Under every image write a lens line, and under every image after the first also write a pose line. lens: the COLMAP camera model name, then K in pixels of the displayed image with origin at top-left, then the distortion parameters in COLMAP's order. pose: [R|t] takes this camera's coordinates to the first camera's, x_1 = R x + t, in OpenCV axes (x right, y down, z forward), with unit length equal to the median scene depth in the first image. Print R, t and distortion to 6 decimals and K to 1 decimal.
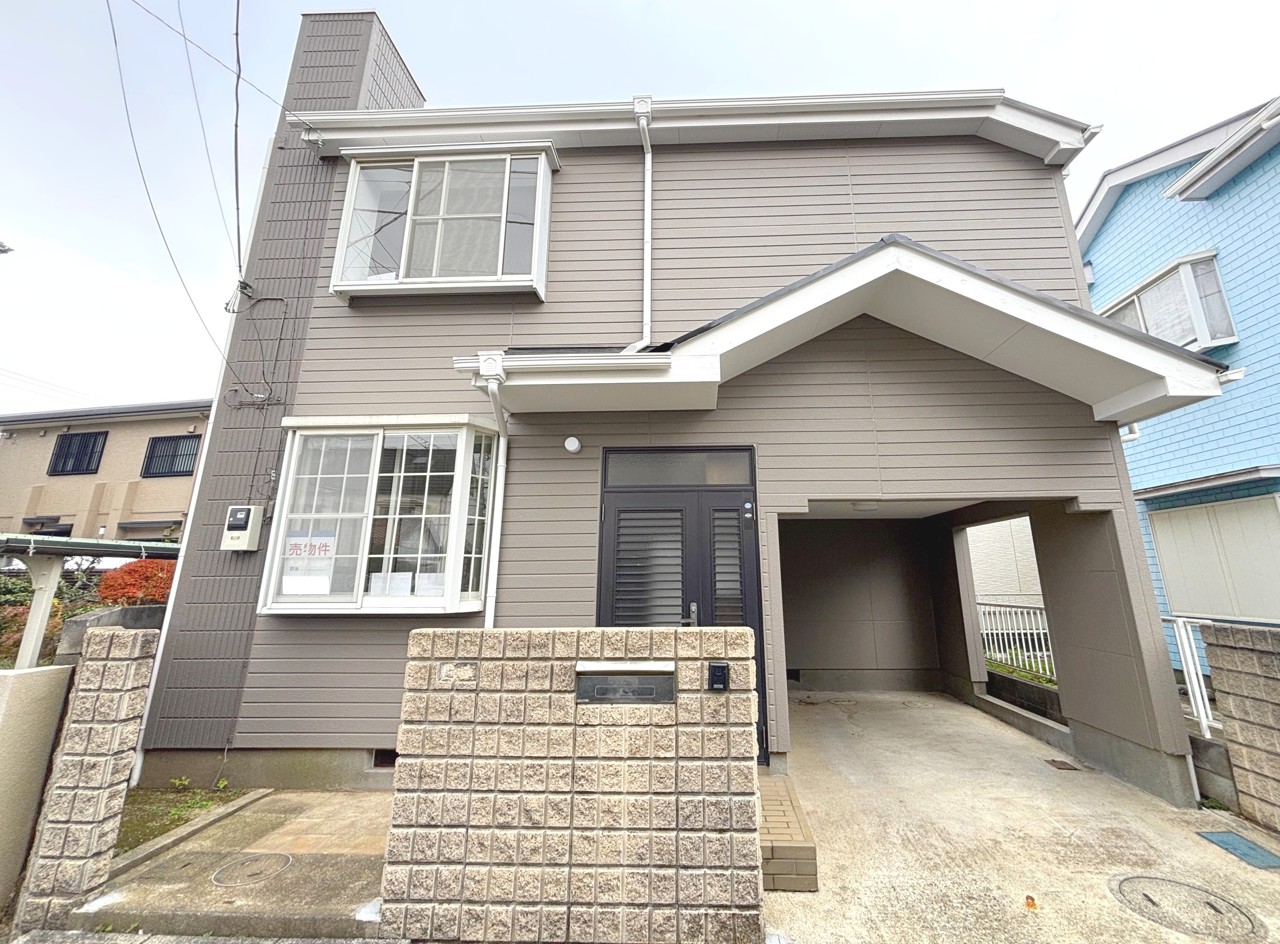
lens RADIAL K [[549.4, 0, 680.1], [0, 549.4, 434.0], [0, 0, 1]] dist [0.002279, 0.000151]
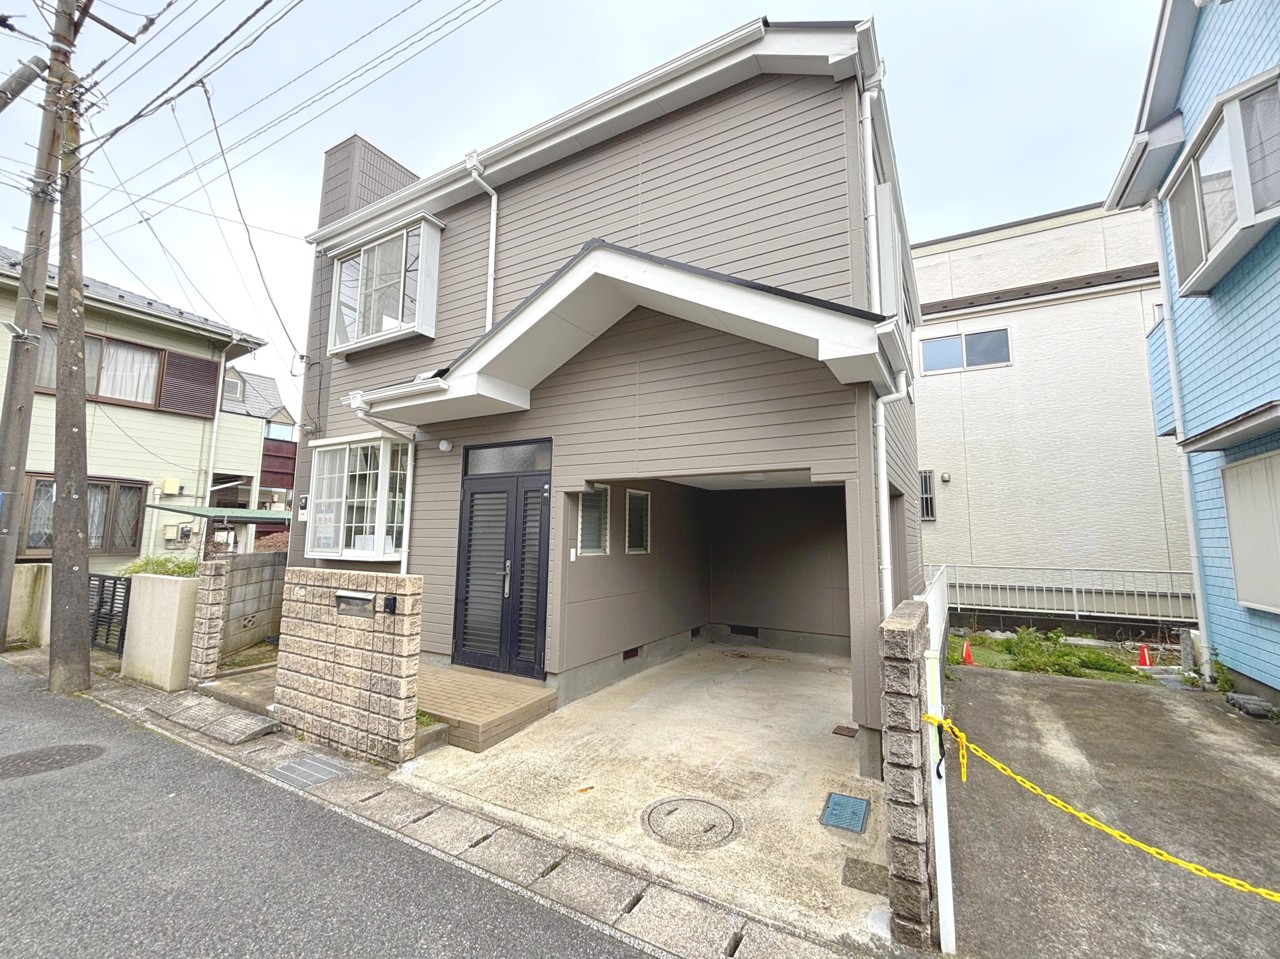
lens RADIAL K [[548.7, 0, 637.3], [0, 548.7, 473.3], [0, 0, 1]] dist [-0.001521, 0.000094]
pose [[0.879502, -0.039596, -0.474244, 1.038057], [0.102782, 0.988817, 0.108055, -0.013396], [0.464663, -0.143779, 0.873737, 0.021831]]
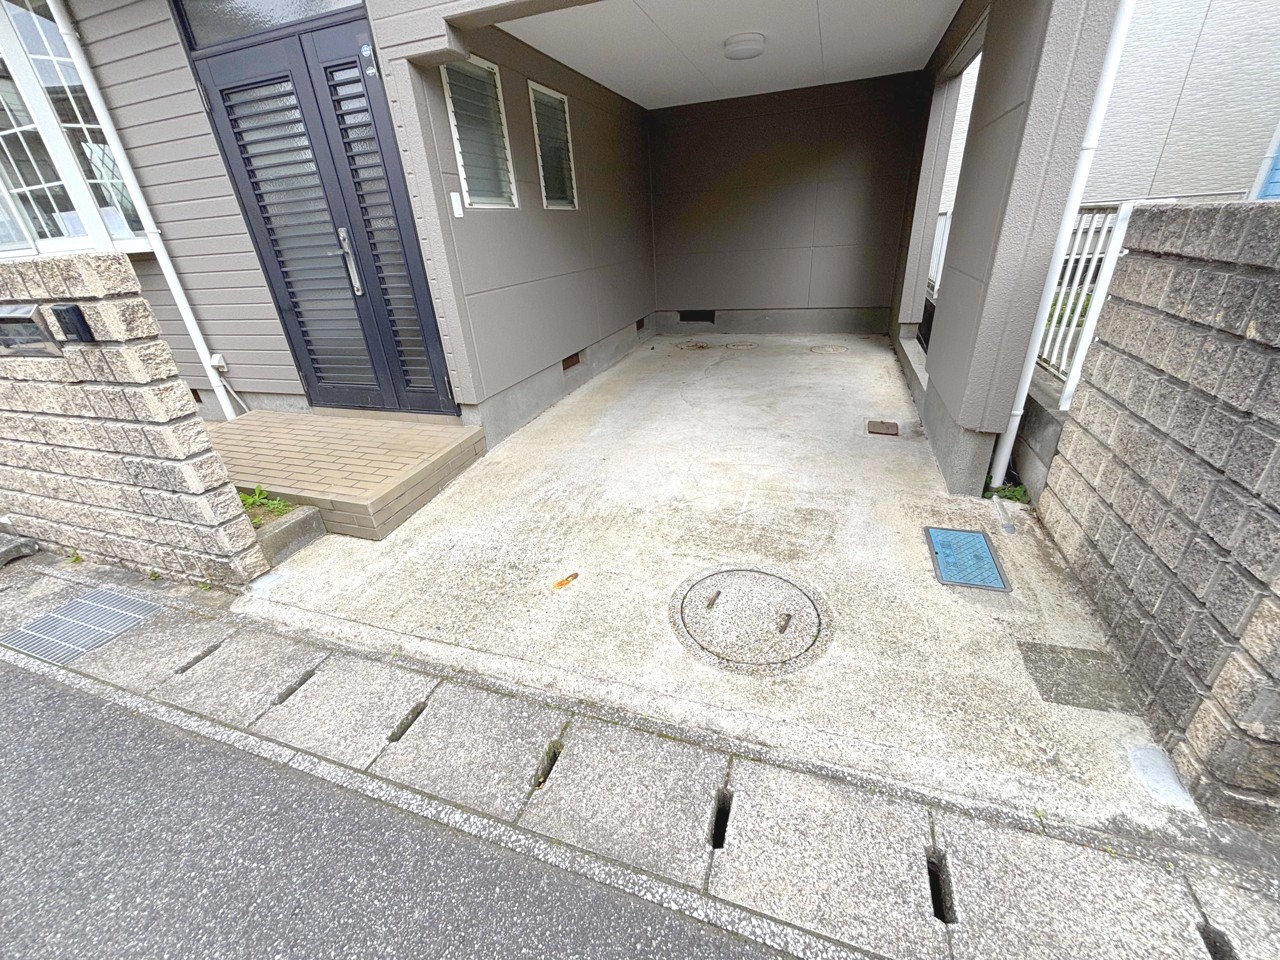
lens RADIAL K [[514.4, 0, 640.2], [0, 514.4, 483.1], [0, 0, 1]] dist [-0.000975, -0.000322]
pose [[0.954645, 0.081730, -0.286309, 0.710638], [0.128082, 0.755348, 0.642686, 0.192461], [0.268789, -0.650208, 0.710621, 0.432277]]
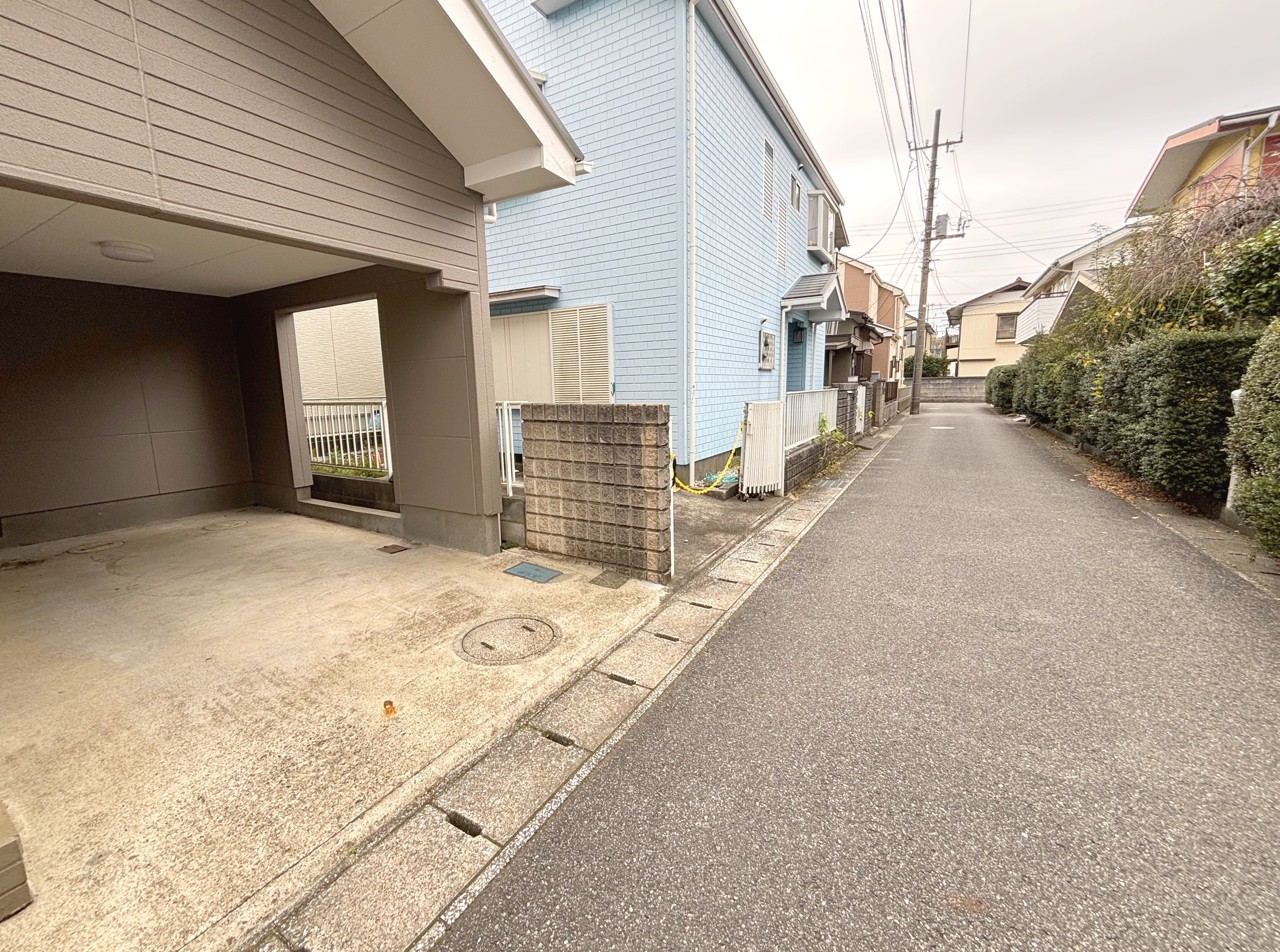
lens RADIAL K [[519.3, 0, 633.9], [0, 519.3, 464.7], [0, 0, 1]] dist [-0.002787, 0.000320]
pose [[0.476745, -0.135839, 0.868483, 0.118329], [-0.206436, 0.943056, 0.260824, 0.142047], [-0.854458, -0.303633, 0.421555, 0.327953]]
